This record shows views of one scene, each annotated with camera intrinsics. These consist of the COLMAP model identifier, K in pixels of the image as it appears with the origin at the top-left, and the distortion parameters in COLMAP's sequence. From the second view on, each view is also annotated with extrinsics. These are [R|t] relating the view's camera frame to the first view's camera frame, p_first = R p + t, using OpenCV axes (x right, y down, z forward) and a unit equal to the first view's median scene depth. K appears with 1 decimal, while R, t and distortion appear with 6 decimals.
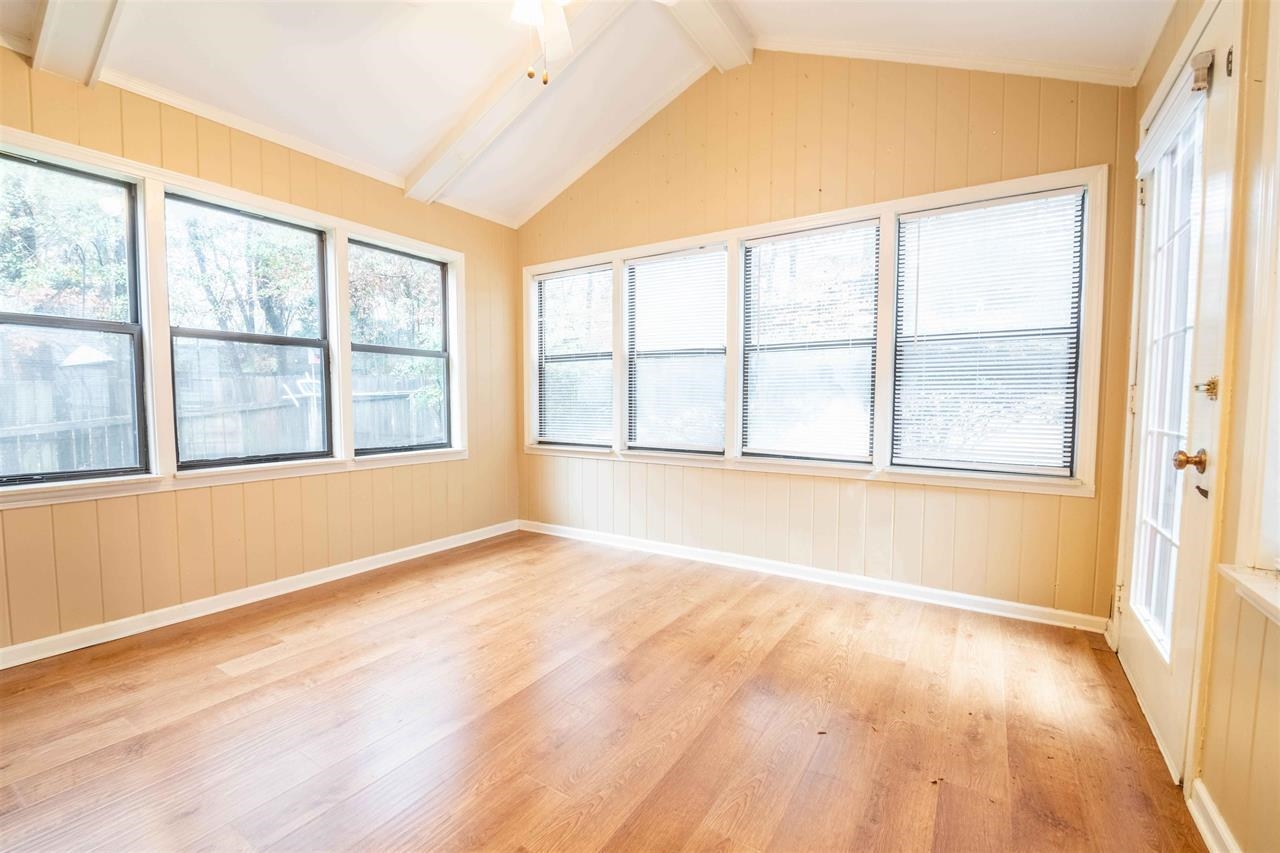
lens RADIAL K [[552.7, 0, 634.2], [0, 552.7, 433.6], [0, 0, 1]] dist [-0.002325, -0.000403]
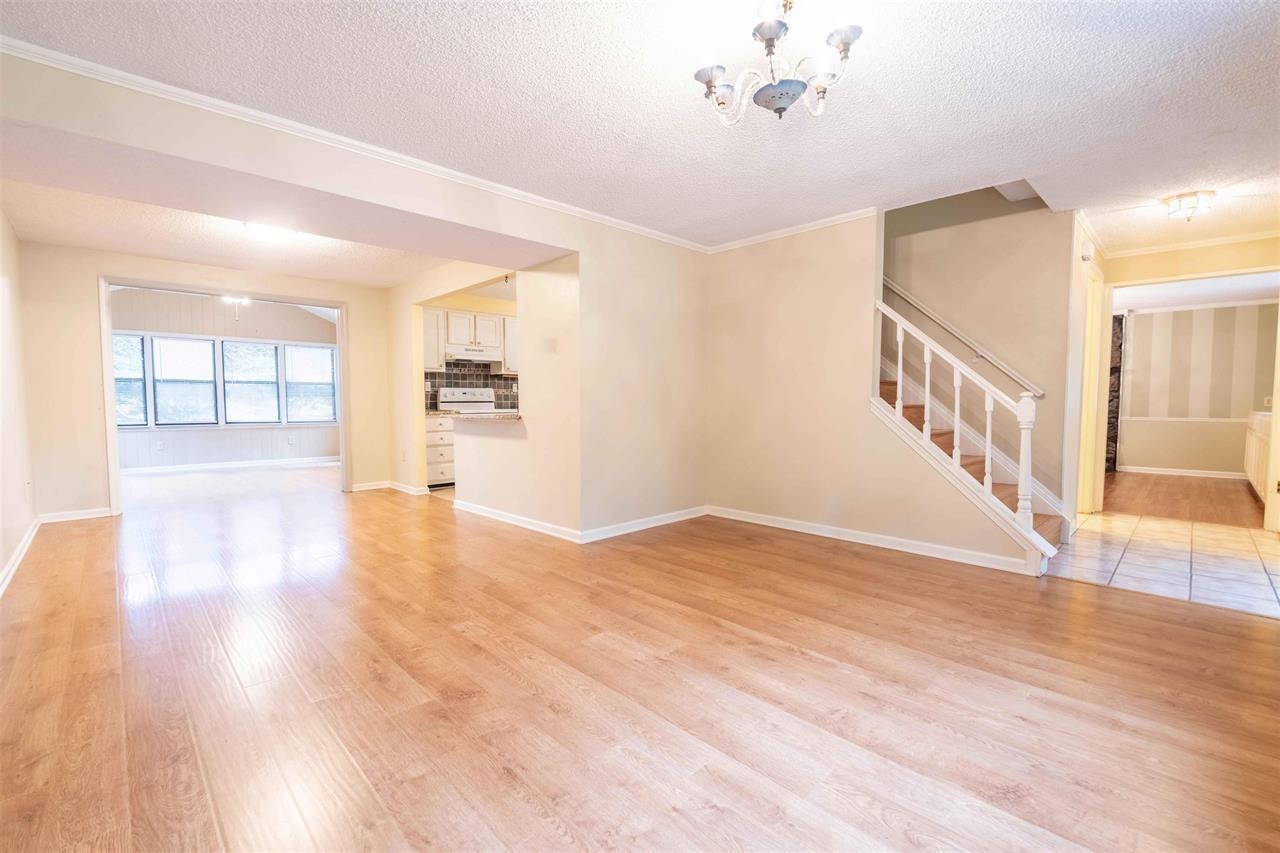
lens RADIAL K [[552.7, 0, 634.2], [0, 552.7, 433.6], [0, 0, 1]] dist [-0.002325, -0.000403]
pose [[0.237046, -0.050216, 0.970200, -2.129131], [0.052819, 0.997852, 0.038742, 0.101534], [-0.970061, 0.042061, 0.239190, -1.681841]]
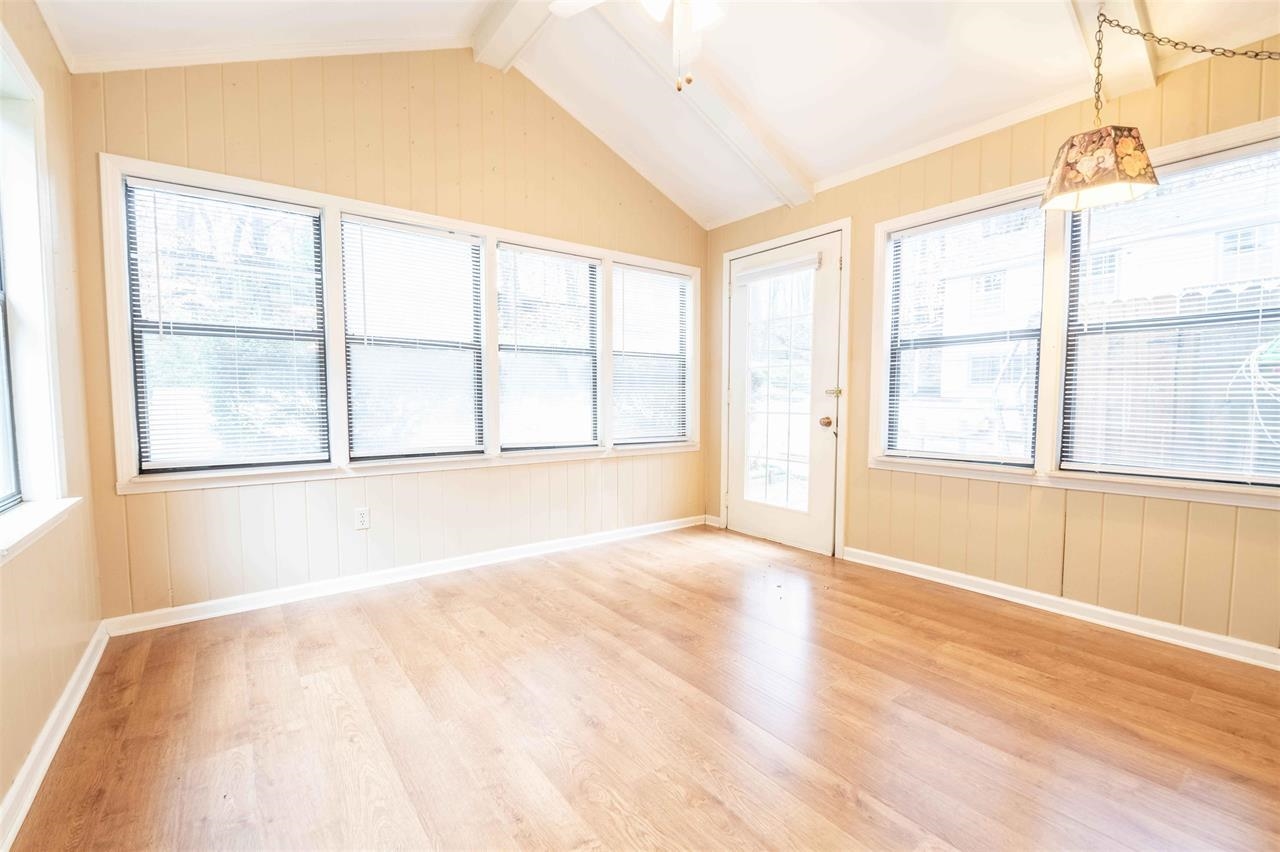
lens RADIAL K [[537.0, 0, 641.4], [0, 537.0, 429.0], [0, 0, 1]] dist [-0.001243, -0.000052]
pose [[0.340880, -0.056274, 0.938421, -0.742377], [0.056756, 0.997618, 0.039208, -0.029736], [-0.938392, 0.039896, 0.343262, 0.474386]]
